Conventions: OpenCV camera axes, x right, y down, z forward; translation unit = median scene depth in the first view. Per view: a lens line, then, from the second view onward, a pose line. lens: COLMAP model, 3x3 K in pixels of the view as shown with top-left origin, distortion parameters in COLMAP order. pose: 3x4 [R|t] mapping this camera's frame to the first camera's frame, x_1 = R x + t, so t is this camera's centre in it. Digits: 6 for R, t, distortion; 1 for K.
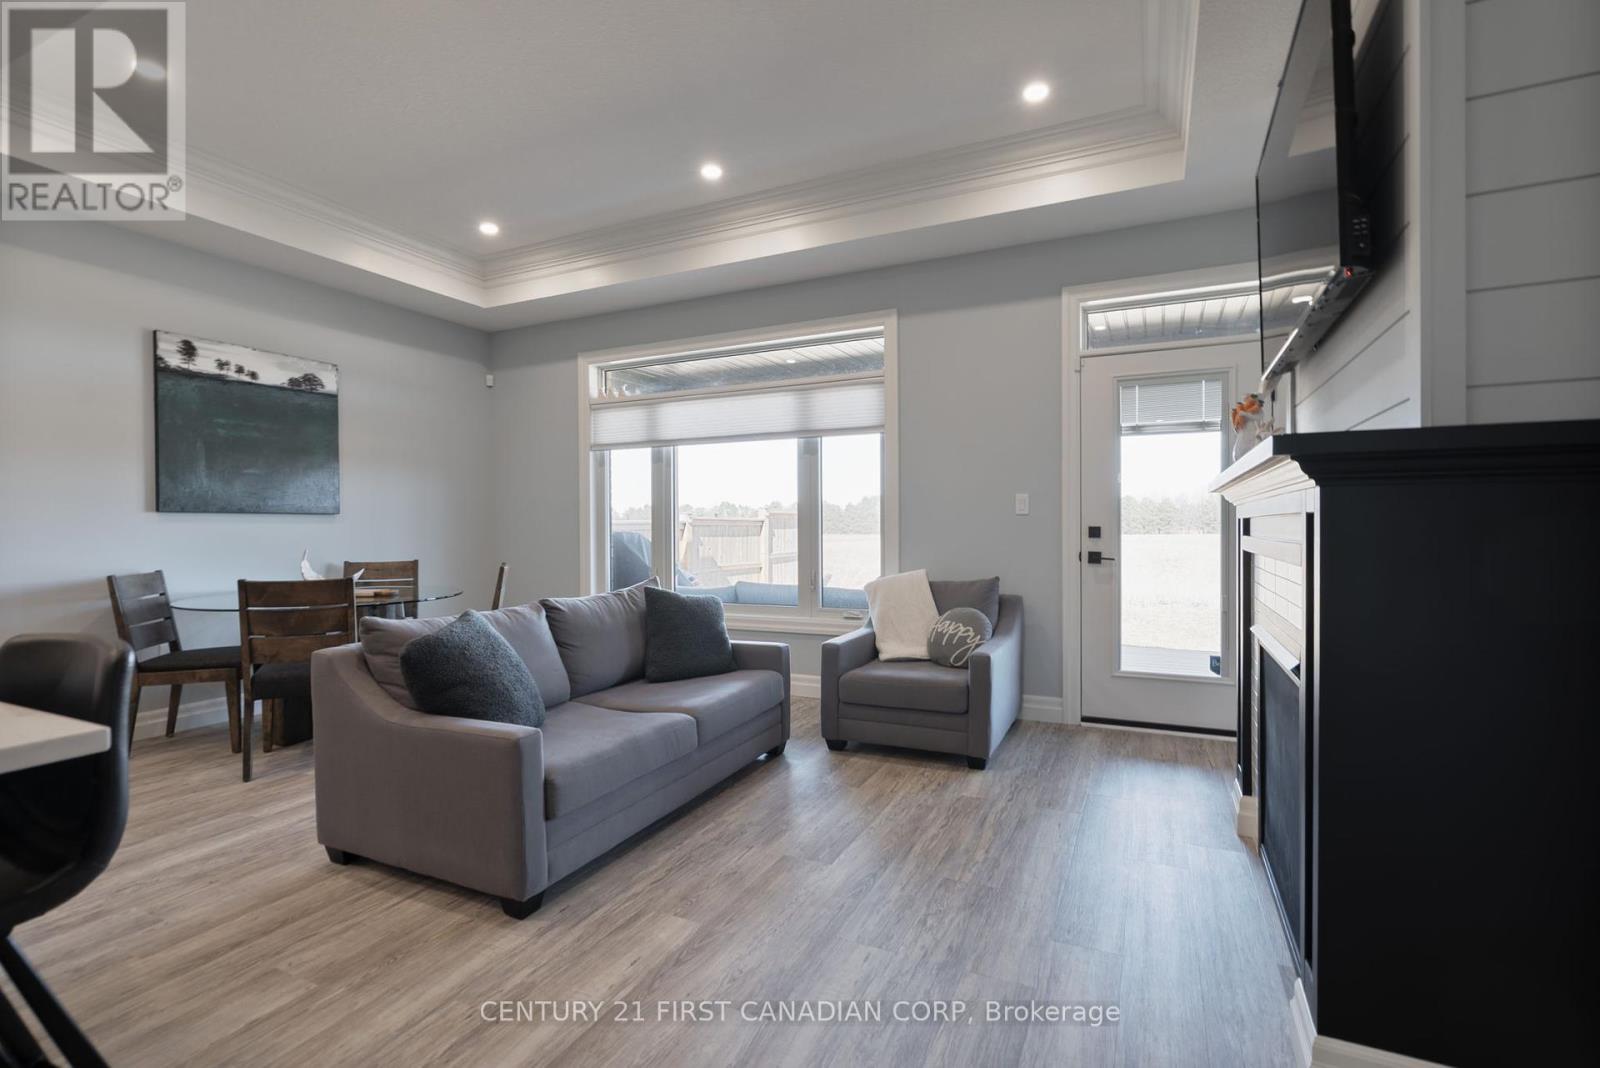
lens RADIAL K [[743.7, 0, 797.3], [0, 743.7, 530.8], [0, 0, 1]] dist [-0.002567, 0.001345]
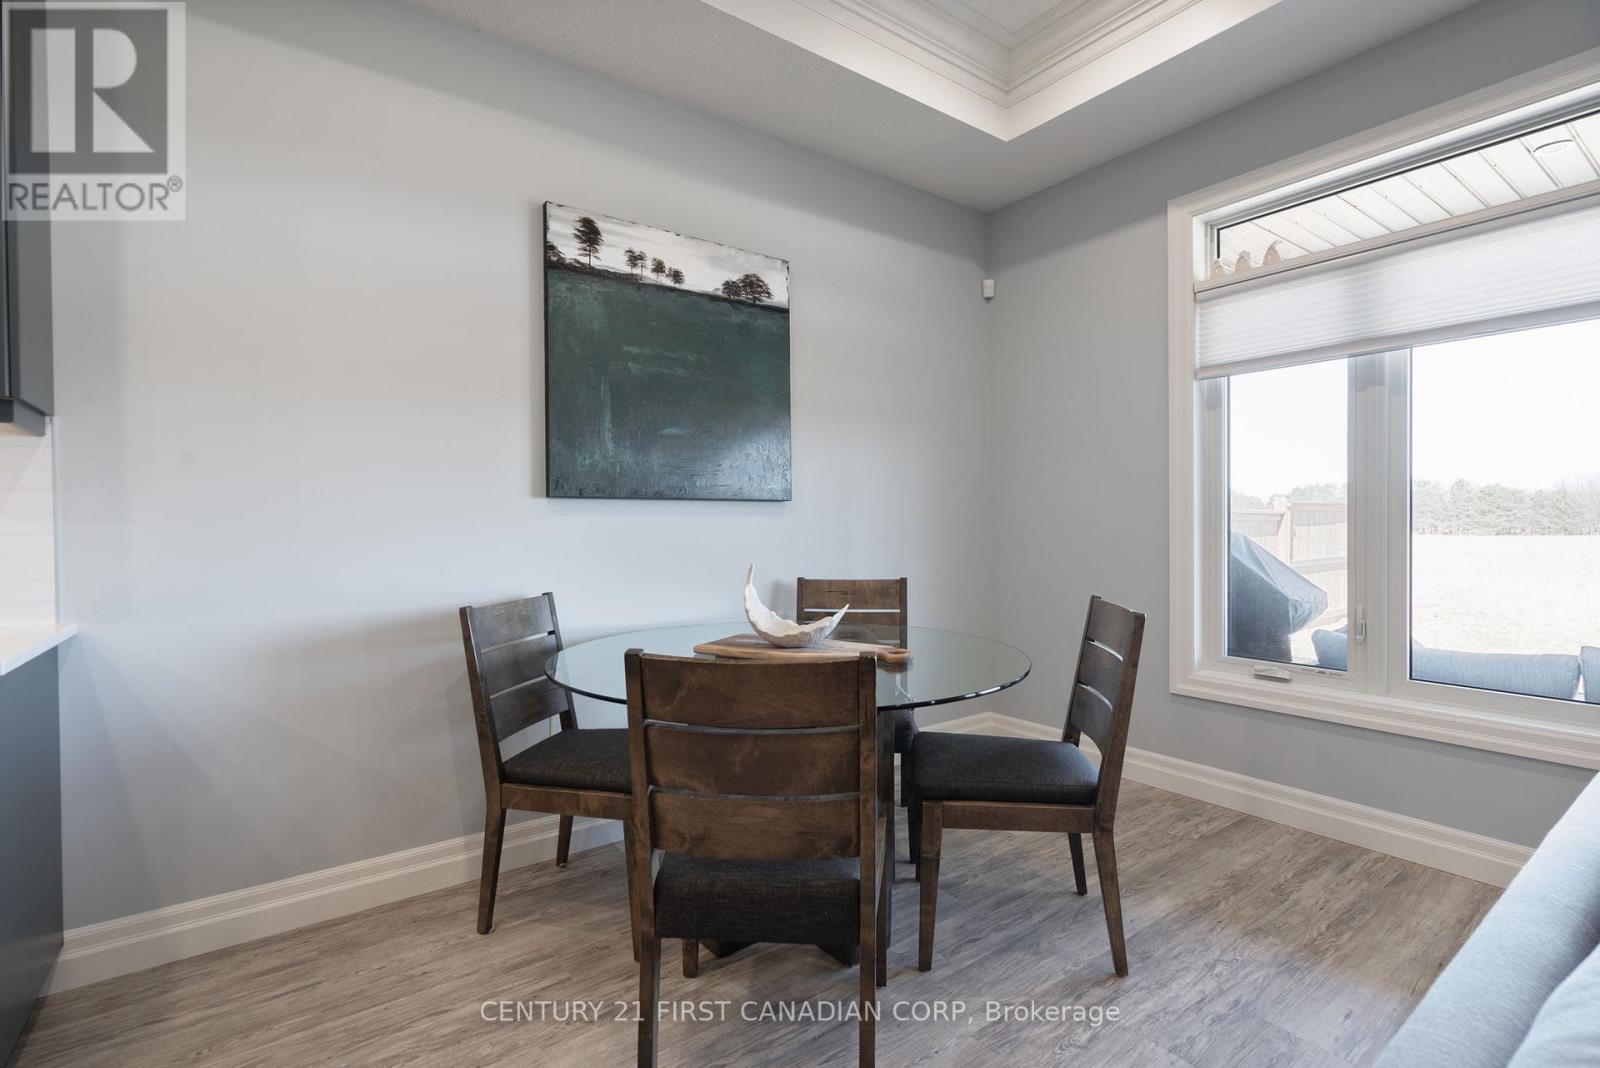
lens RADIAL K [[743.7, 0, 796.3], [0, 743.7, 529.0], [0, 0, 1]] dist [-0.002567, 0.001345]
pose [[0.880646, 0.005133, -0.473747, -0.344352], [-0.003563, 0.999985, 0.004211, -0.002158], [0.473761, -0.002020, 0.880651, 0.493336]]
